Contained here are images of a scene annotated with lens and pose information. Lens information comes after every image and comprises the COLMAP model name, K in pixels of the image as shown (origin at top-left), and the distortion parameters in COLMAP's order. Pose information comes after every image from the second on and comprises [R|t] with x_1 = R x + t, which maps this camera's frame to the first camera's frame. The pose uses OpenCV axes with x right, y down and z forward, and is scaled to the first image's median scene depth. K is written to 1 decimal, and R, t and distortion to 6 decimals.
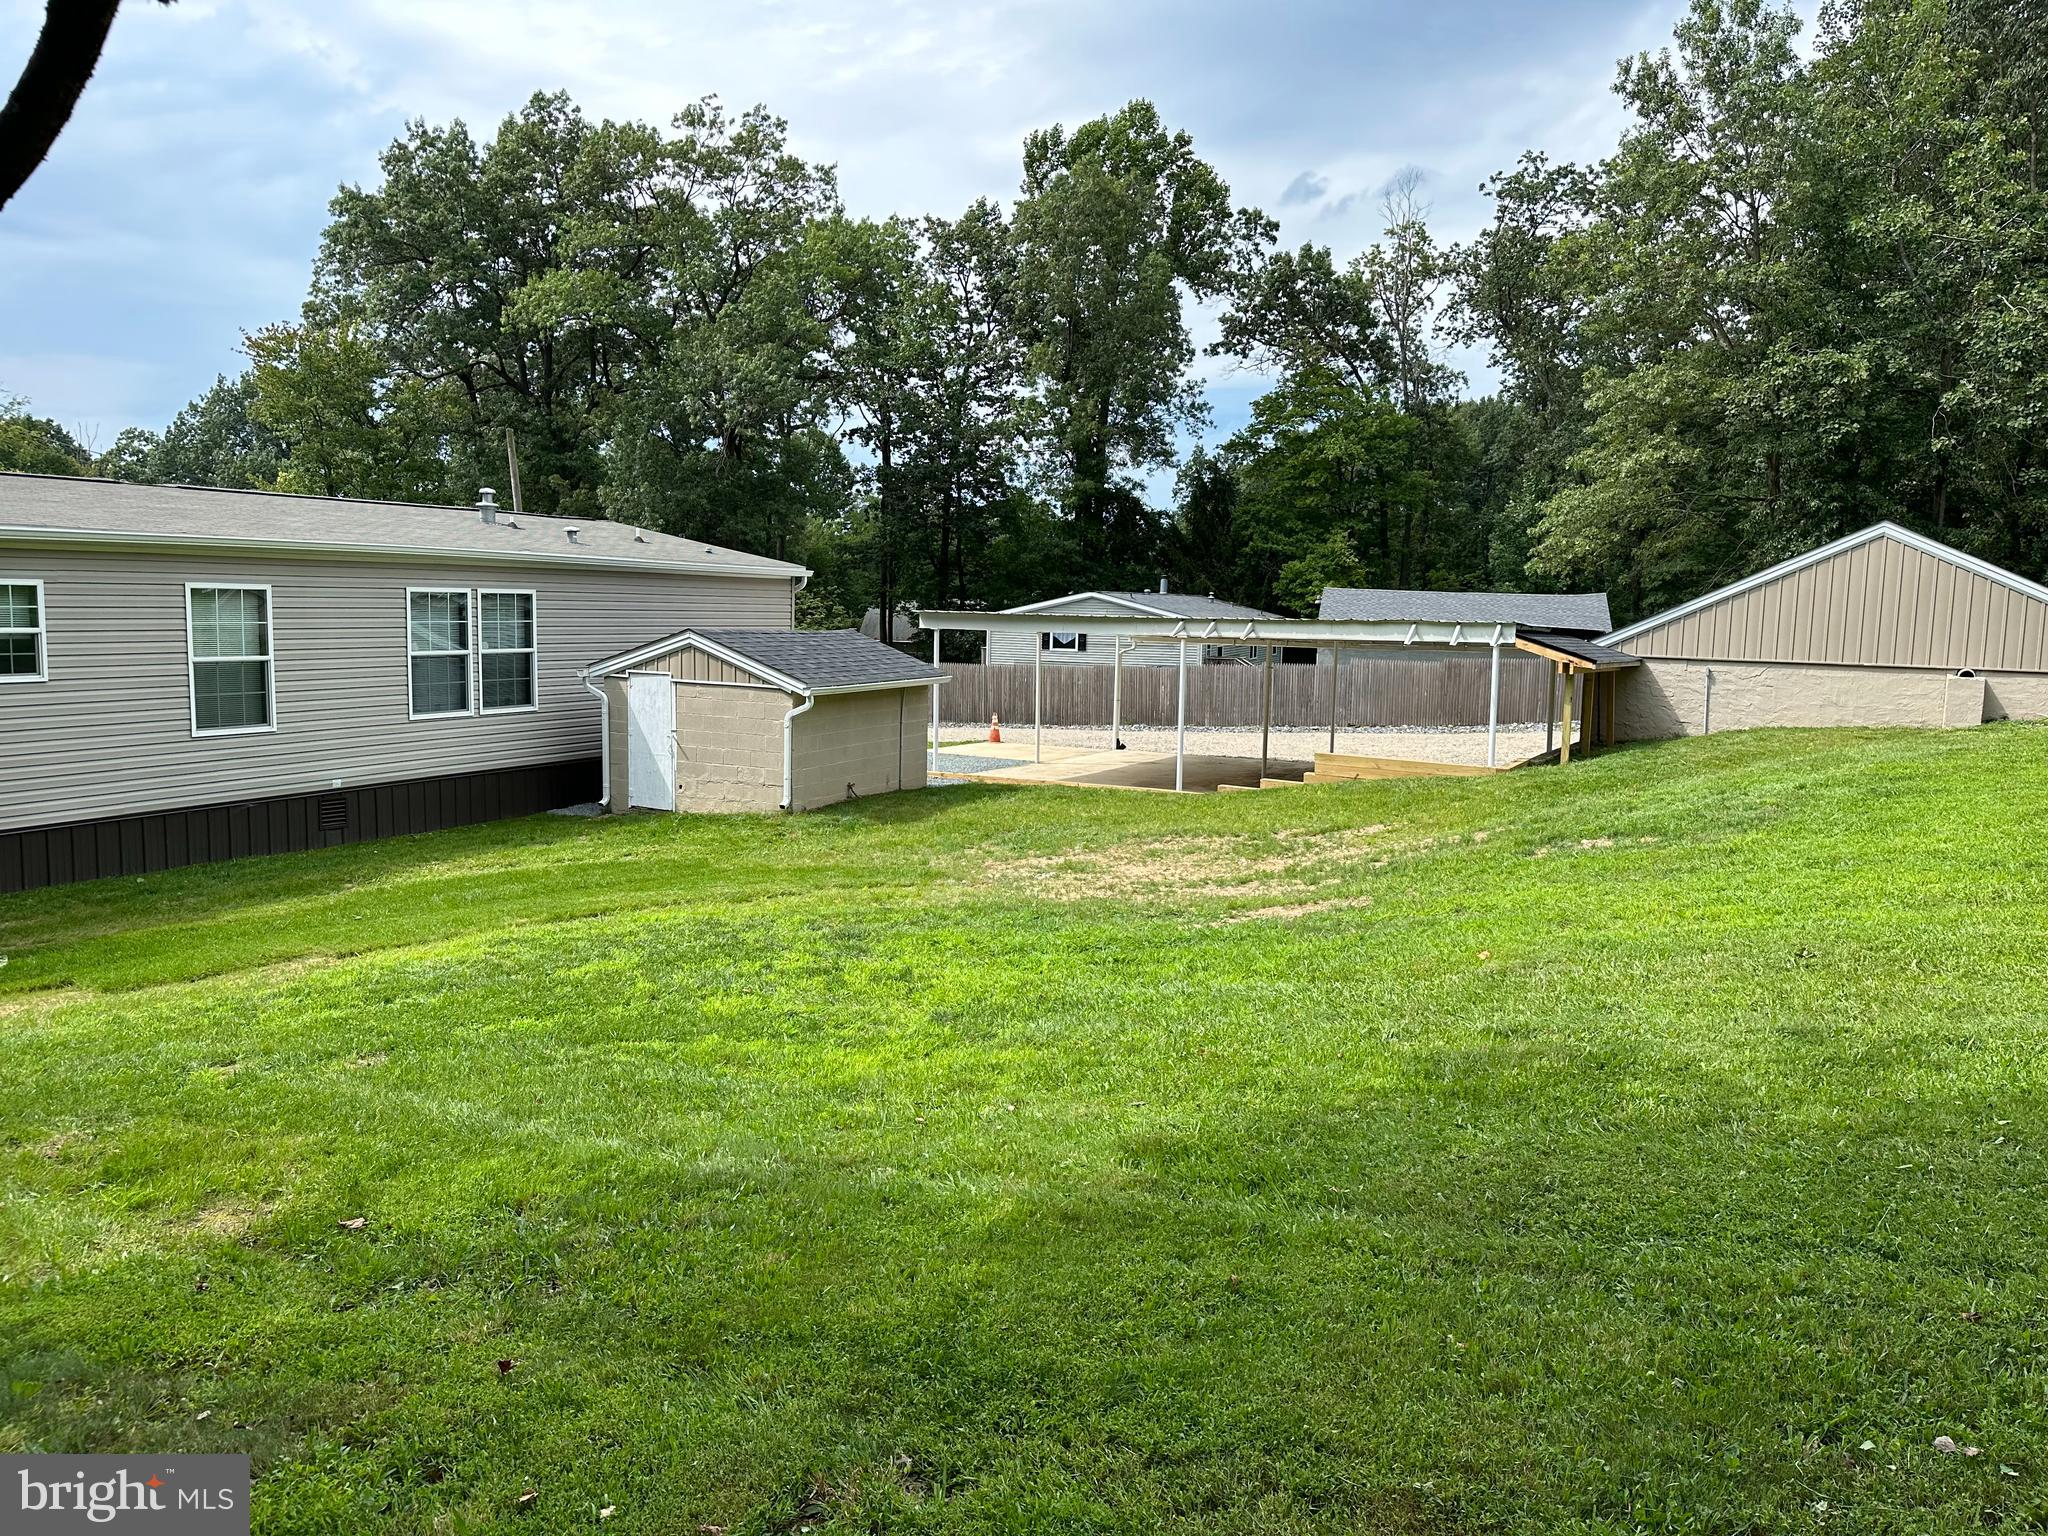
lens RADIAL K [[1442.6, 0, 1031.4], [0, 1442.6, 767.7], [0, 0, 1]] dist [0.050137, -0.044700]
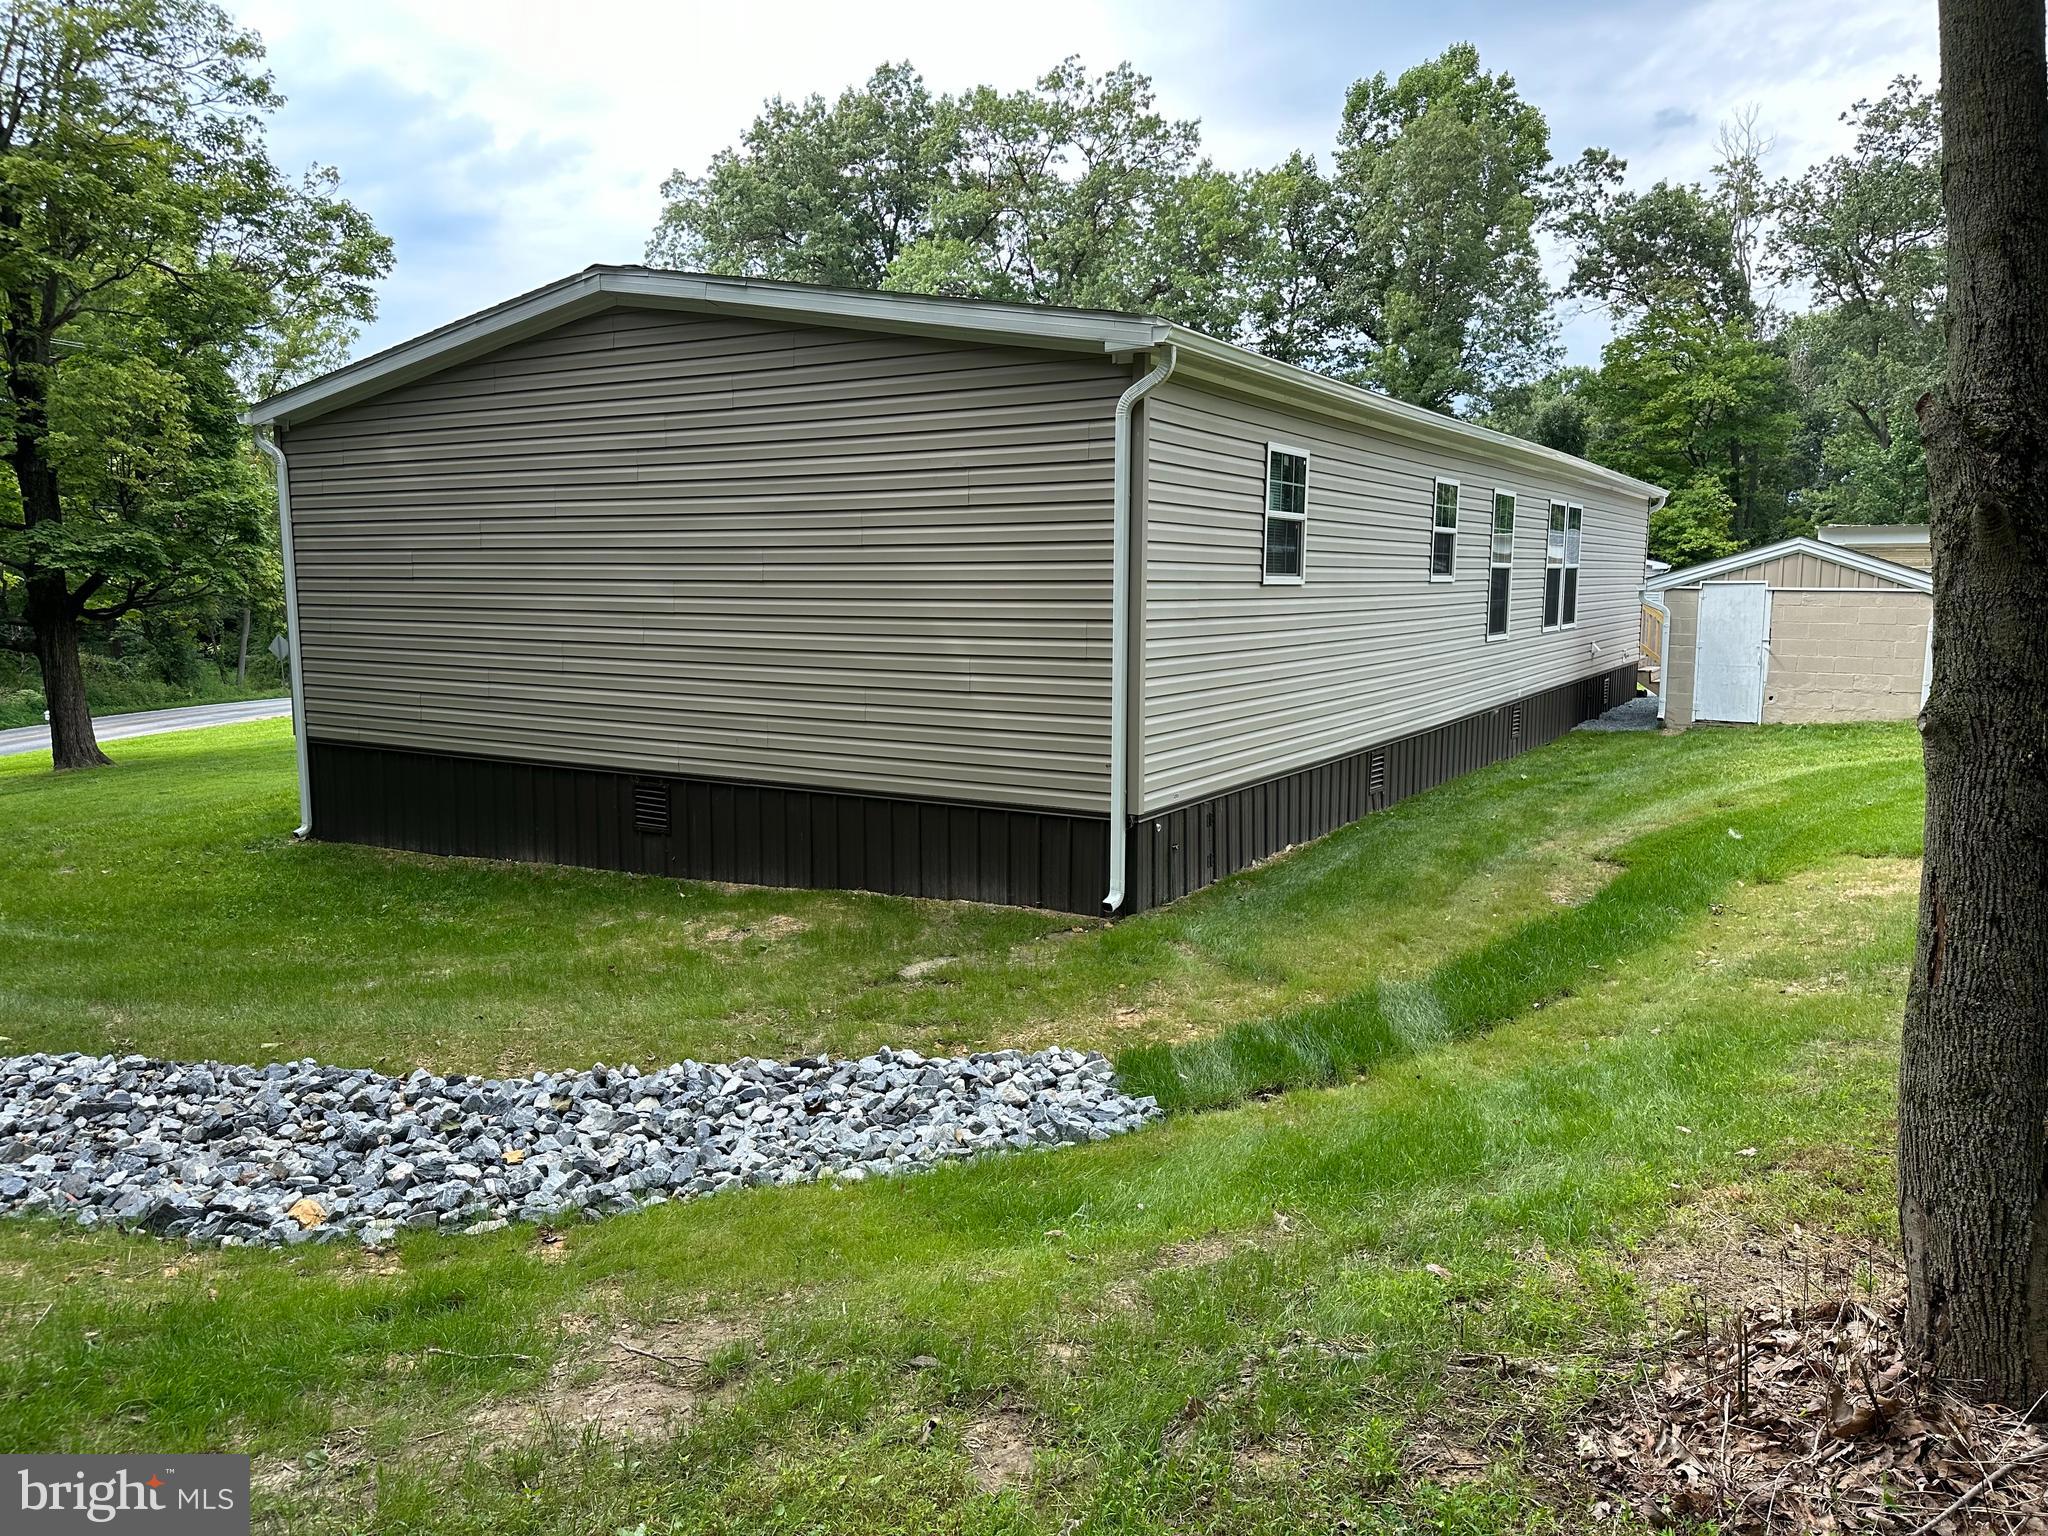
lens RADIAL K [[1442.6, 0, 1046.7], [0, 1442.6, 759.7], [0, 0, 1]] dist [0.050137, -0.044700]
pose [[0.997783, -0.013308, -0.065202, -0.165387], [0.014048, 0.999842, 0.010898, 0.009232], [0.065046, -0.011790, 0.997813, -0.003497]]
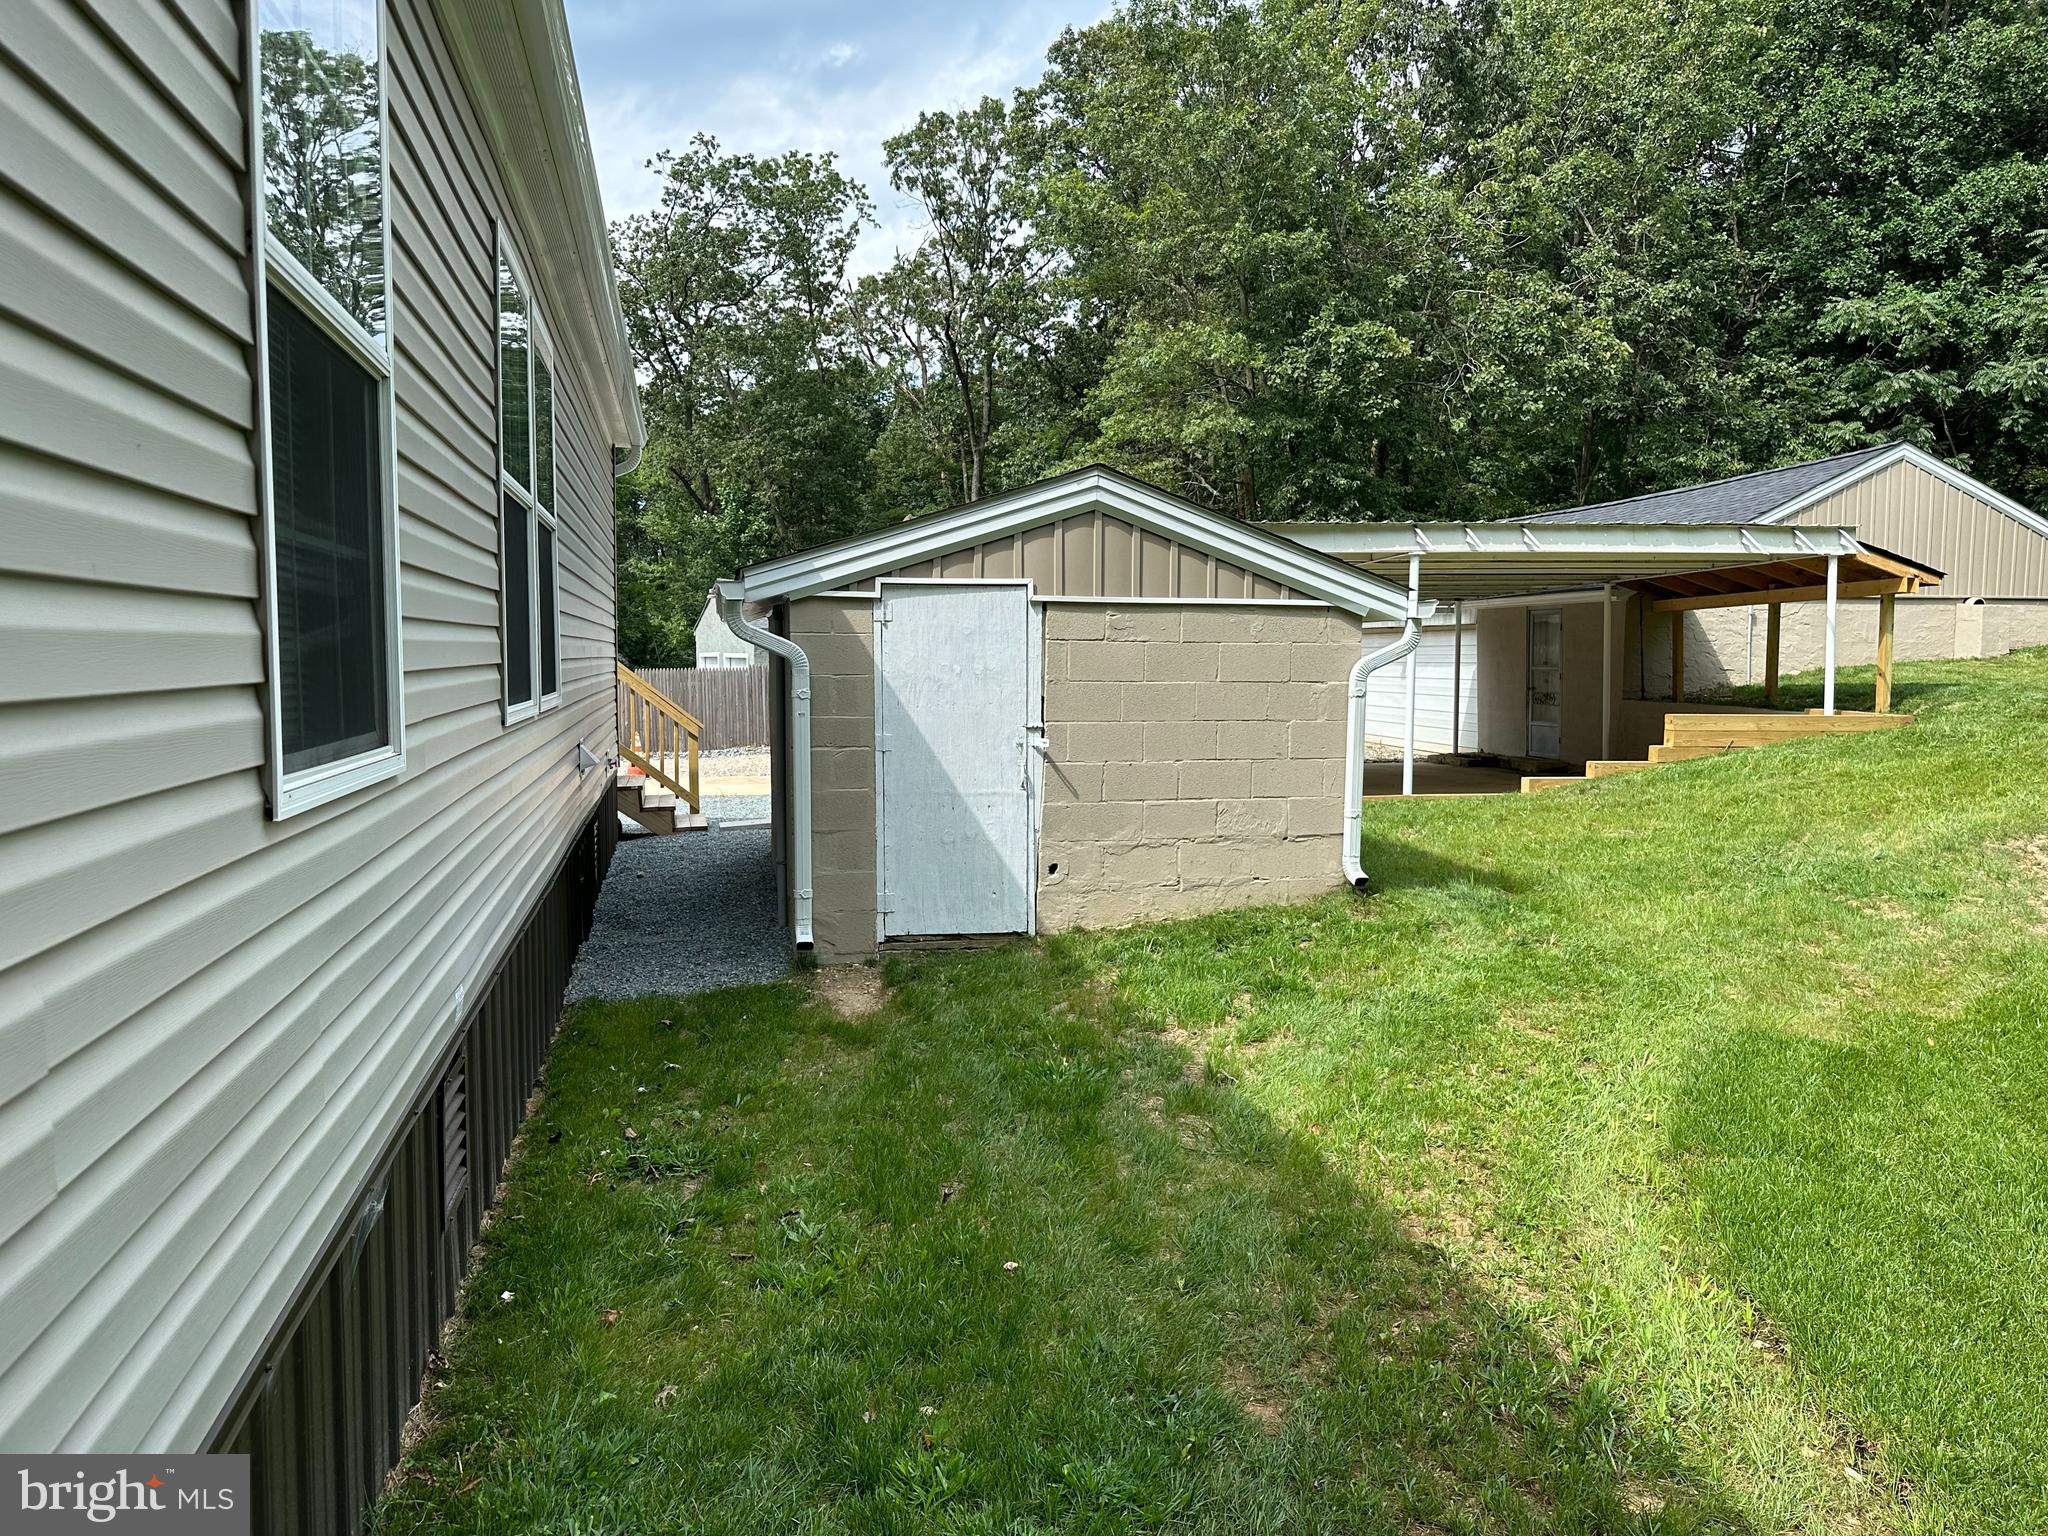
lens RADIAL K [[1442.6, 0, 1029.9], [0, 1442.6, 755.0], [0, 0, 1]] dist [0.050137, -0.044700]
pose [[0.764982, -0.066183, 0.640642, -0.123426], [0.088359, 0.996085, -0.002605, -0.004325], [-0.637962, 0.058599, 0.767835, 0.173459]]
